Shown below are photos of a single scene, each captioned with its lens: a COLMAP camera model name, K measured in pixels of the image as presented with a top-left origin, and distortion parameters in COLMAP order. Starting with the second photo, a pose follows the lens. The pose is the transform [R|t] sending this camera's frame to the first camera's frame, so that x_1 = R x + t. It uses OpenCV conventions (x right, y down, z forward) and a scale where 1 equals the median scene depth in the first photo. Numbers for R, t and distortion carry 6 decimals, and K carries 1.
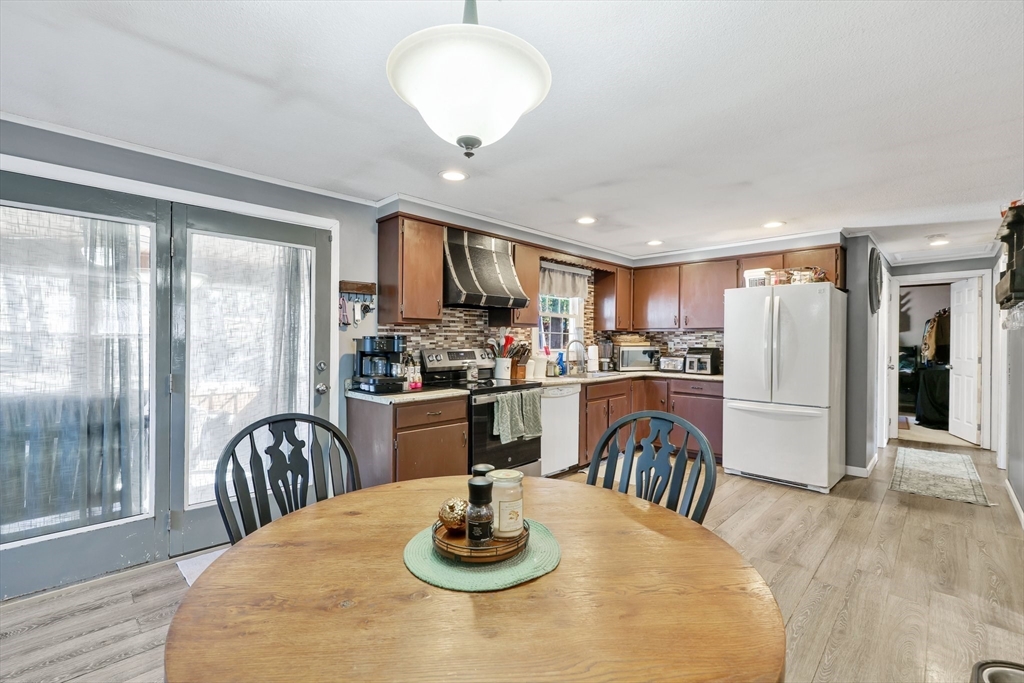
lens RADIAL K [[448.4, 0, 509.3], [0, 448.4, 340.7], [0, 0, 1]] dist [0.000296, -0.000335]
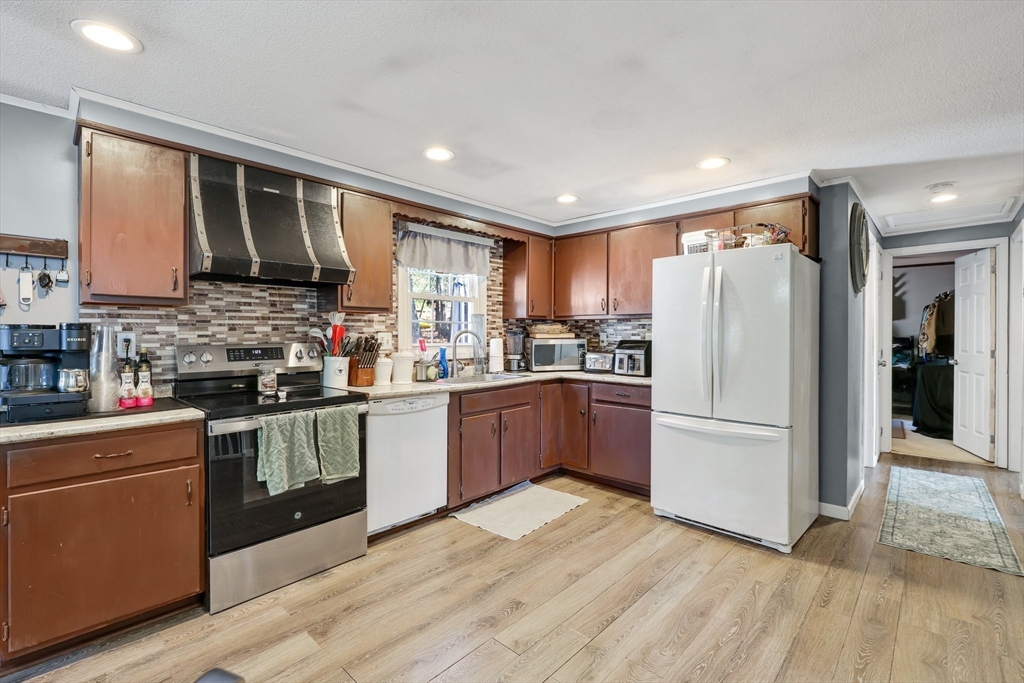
lens RADIAL K [[456.8, 0, 513.1], [0, 456.8, 333.1], [0, 0, 1]] dist [-0.002049, -0.000025]
pose [[0.999800, -0.004811, 0.019408, 0.237381], [0.004817, 0.999988, -0.000273, 0.003378], [-0.019406, 0.000367, 0.999812, 0.267424]]
